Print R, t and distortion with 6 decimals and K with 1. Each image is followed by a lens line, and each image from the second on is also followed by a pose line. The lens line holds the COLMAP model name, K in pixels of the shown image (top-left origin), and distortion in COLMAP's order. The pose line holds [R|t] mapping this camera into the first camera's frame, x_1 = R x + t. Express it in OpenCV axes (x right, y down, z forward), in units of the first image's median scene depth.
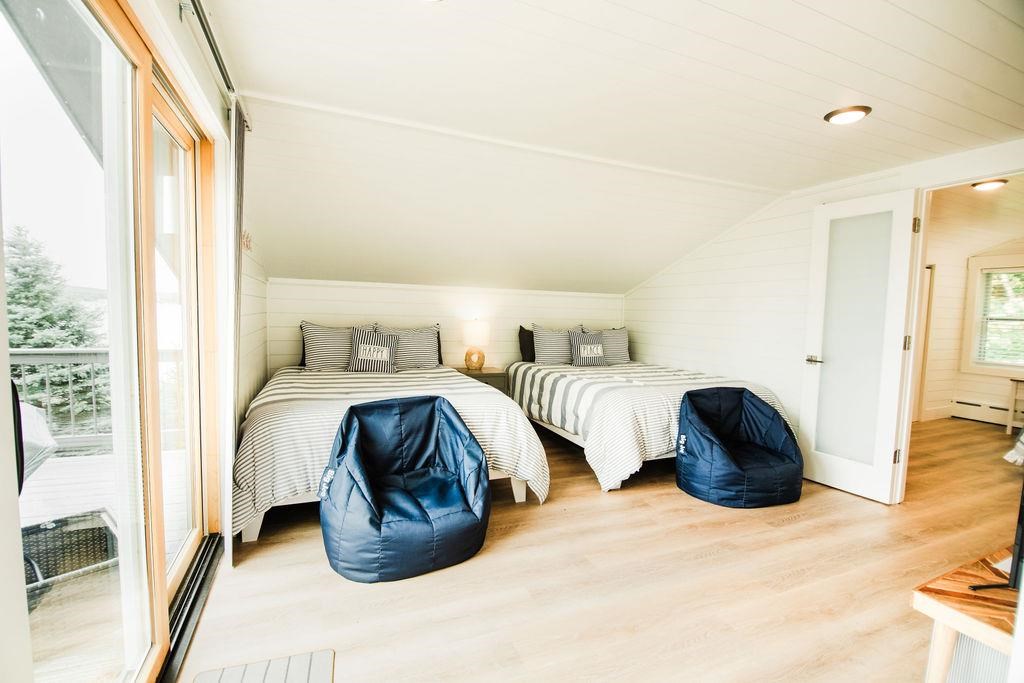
lens RADIAL K [[456.3, 0, 507.1], [0, 456.3, 339.1], [0, 0, 1]] dist [-0.003592, -0.000689]
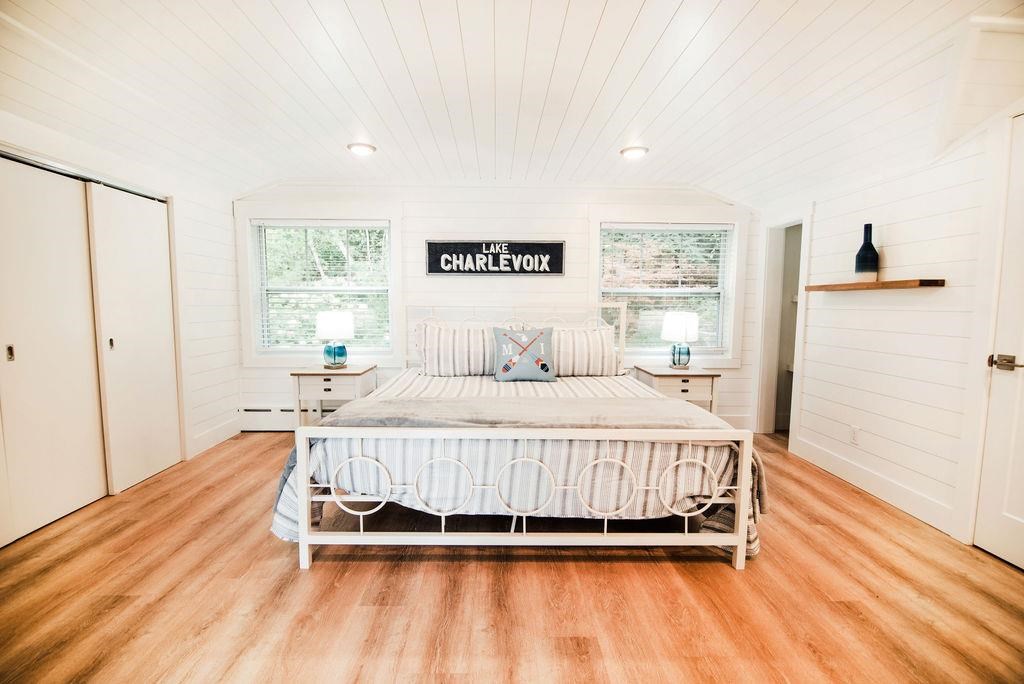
lens RADIAL K [[456.3, 0, 507.1], [0, 456.3, 339.6], [0, 0, 1]] dist [-0.003592, -0.000689]
pose [[0.369559, -0.103276, 0.923450, 0.524499], [0.064538, 0.994257, 0.085367, -0.003587], [-0.926963, 0.028050, 0.374102, 0.376819]]
